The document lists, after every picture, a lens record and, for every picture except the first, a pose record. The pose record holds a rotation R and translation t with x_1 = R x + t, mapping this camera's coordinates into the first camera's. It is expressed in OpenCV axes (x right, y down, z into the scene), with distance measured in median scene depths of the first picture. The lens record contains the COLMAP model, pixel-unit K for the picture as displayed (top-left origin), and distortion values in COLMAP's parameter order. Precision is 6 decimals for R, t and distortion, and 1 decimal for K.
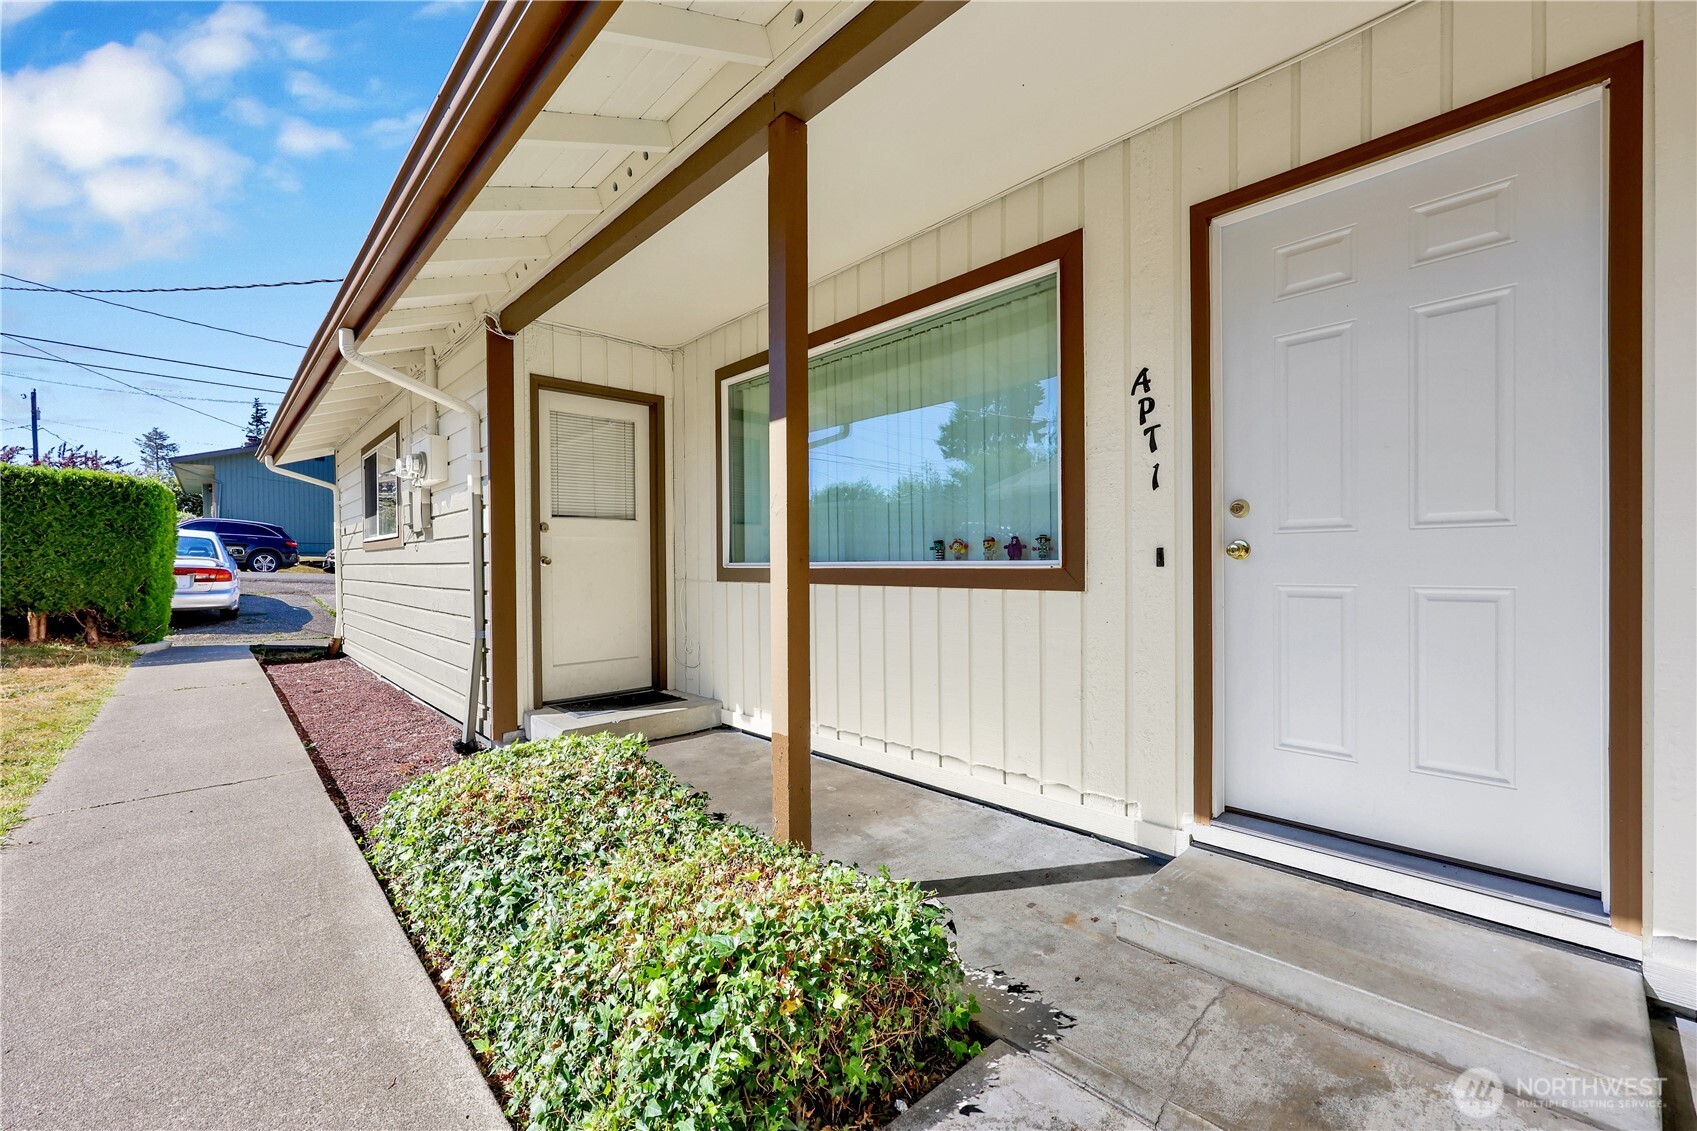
lens RADIAL K [[737.9, 0, 848.5], [0, 737.9, 565.5], [0, 0, 1]] dist [-0.002299, -0.000277]
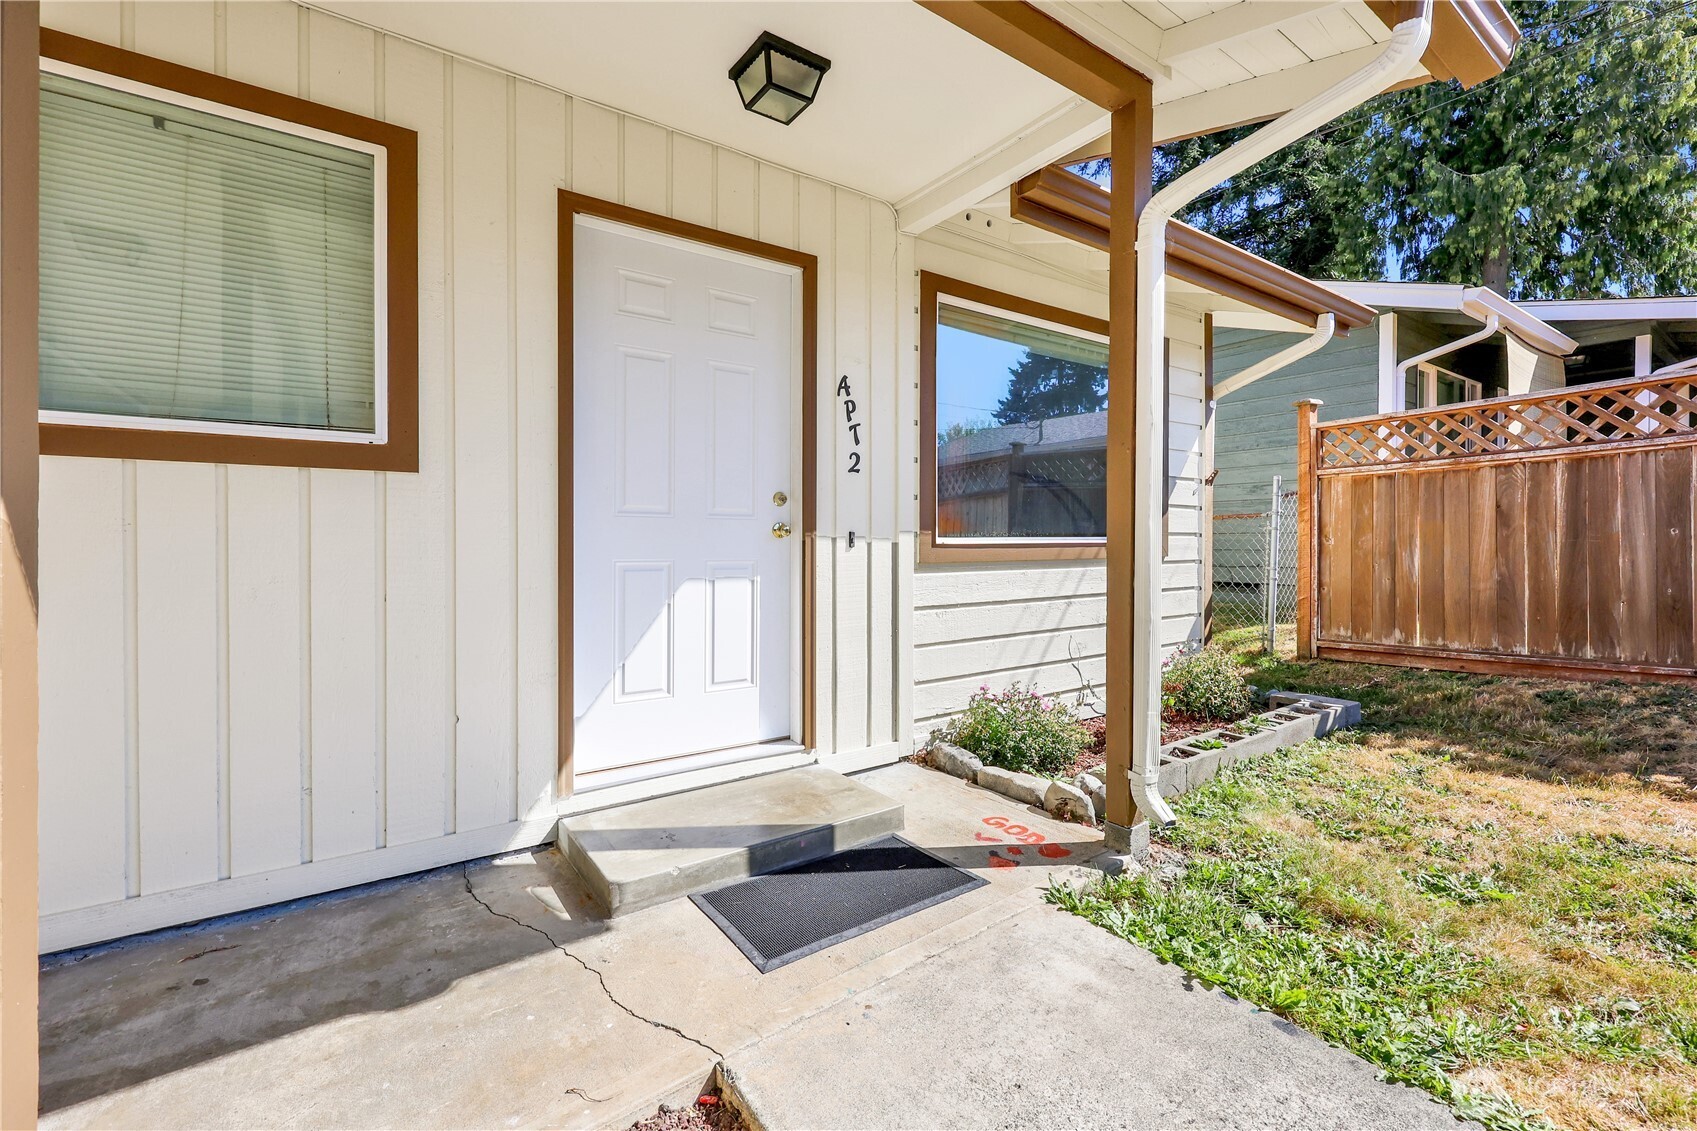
lens RADIAL K [[737.9, 0, 848.5], [0, 737.9, 565.5], [0, 0, 1]] dist [-0.002299, -0.000277]
pose [[0.103370, -0.009581, 0.994597, -0.681231], [0.013268, 0.999878, 0.008253, 0.036842], [-0.994555, 0.012343, 0.103484, 0.681062]]
